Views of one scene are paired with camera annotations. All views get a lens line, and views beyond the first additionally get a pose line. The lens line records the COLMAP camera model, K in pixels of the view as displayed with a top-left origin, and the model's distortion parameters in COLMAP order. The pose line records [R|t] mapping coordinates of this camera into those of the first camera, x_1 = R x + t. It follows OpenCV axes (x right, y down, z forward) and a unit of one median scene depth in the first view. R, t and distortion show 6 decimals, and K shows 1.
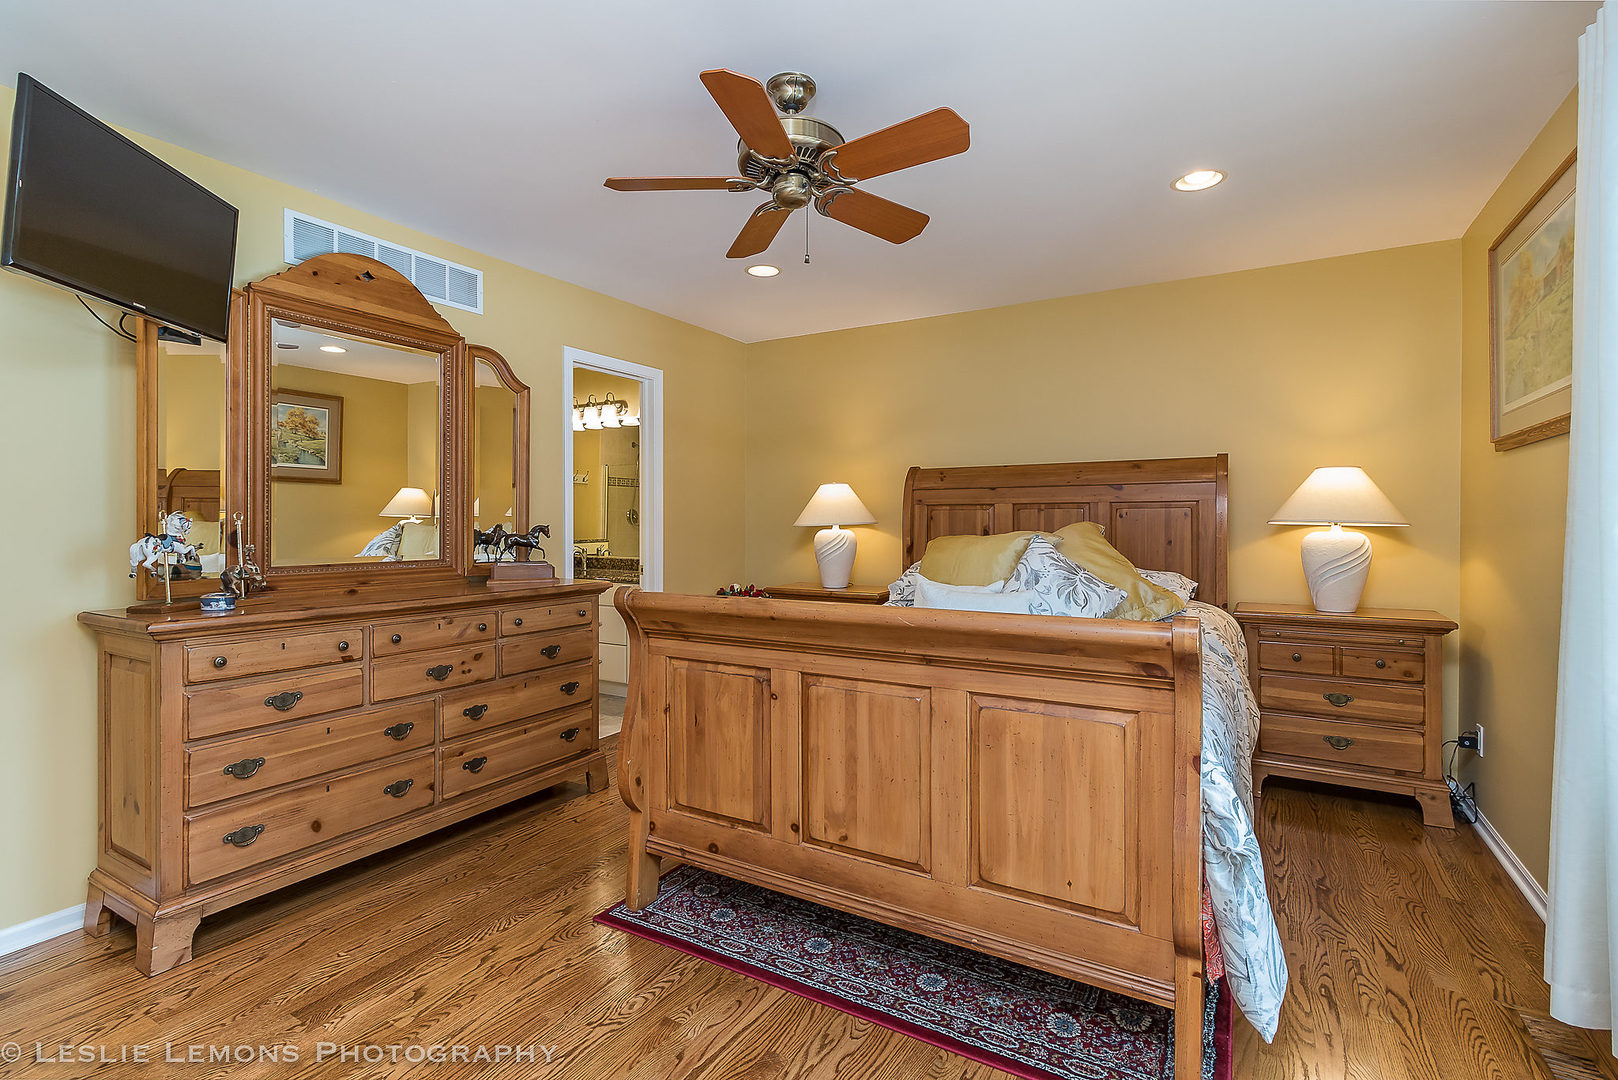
lens RADIAL K [[751.9, 0, 812.3], [0, 751.9, 529.9], [0, 0, 1]] dist [0.007136, -0.002905]
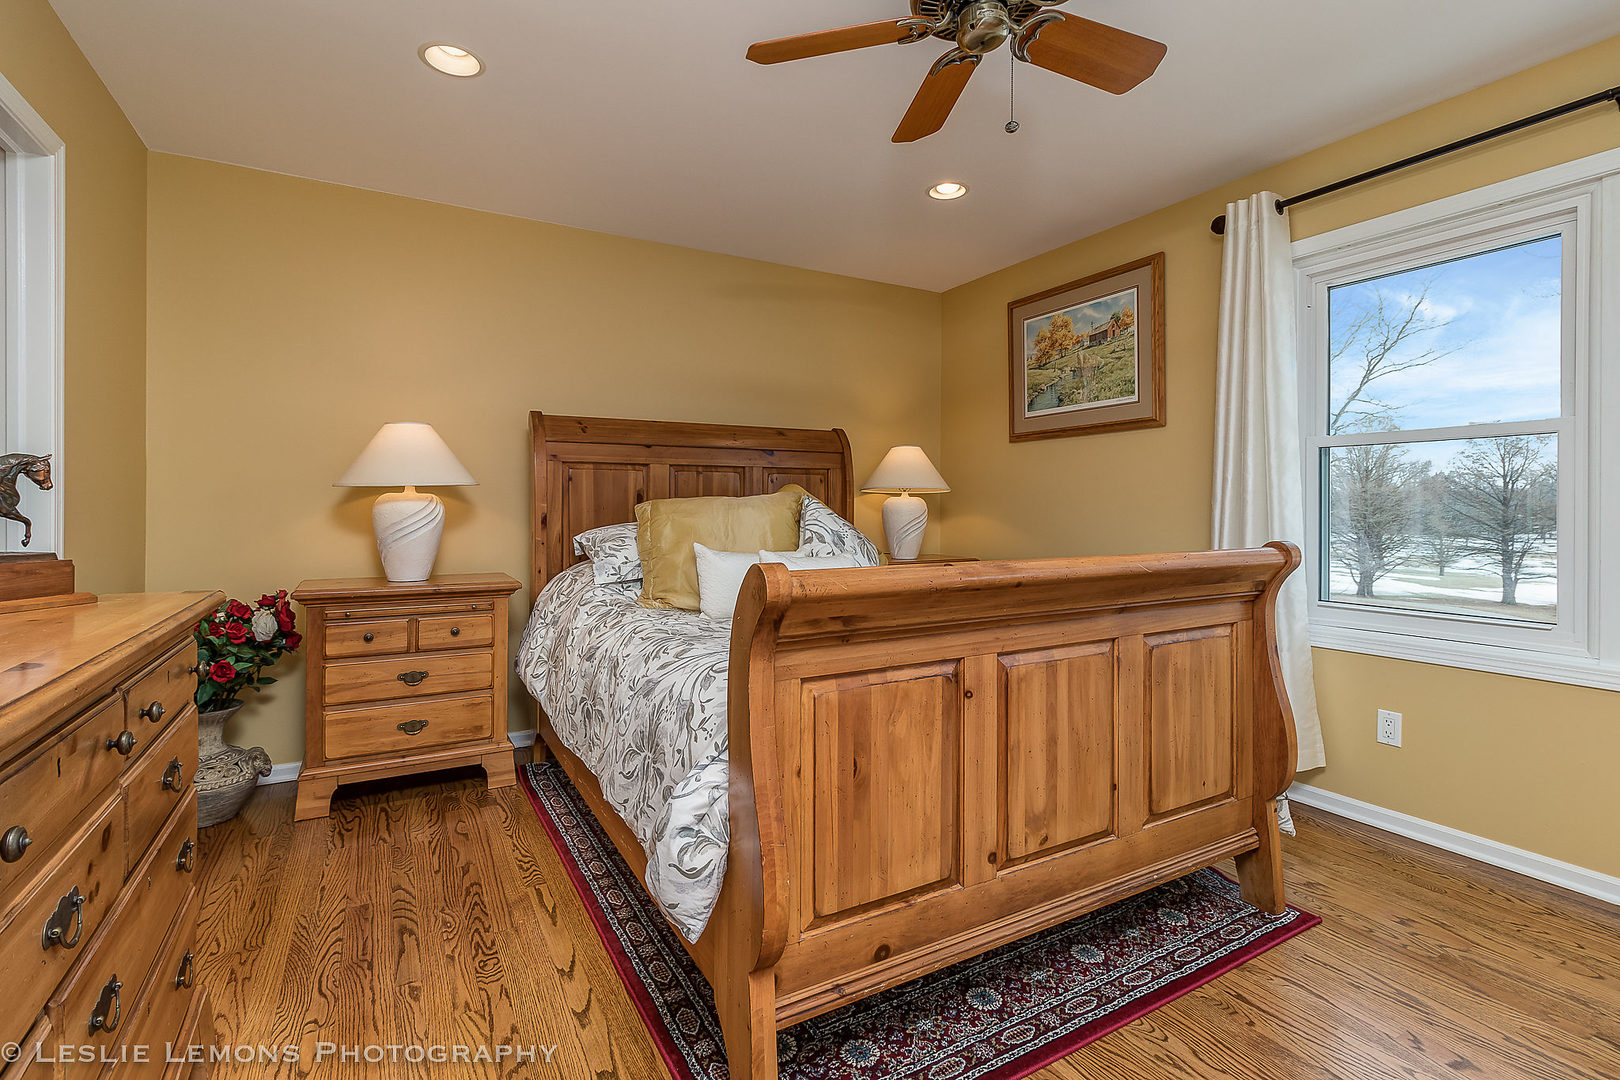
lens RADIAL K [[752.8, 0, 806.5], [0, 752.8, 509.6], [0, 0, 1]] dist [0.007136, -0.002905]
pose [[0.502704, -0.003823, 0.864450, -0.772898], [0.009869, 0.999950, -0.001316, 0.038270], [-0.864402, 0.009193, 0.502717, 0.761778]]
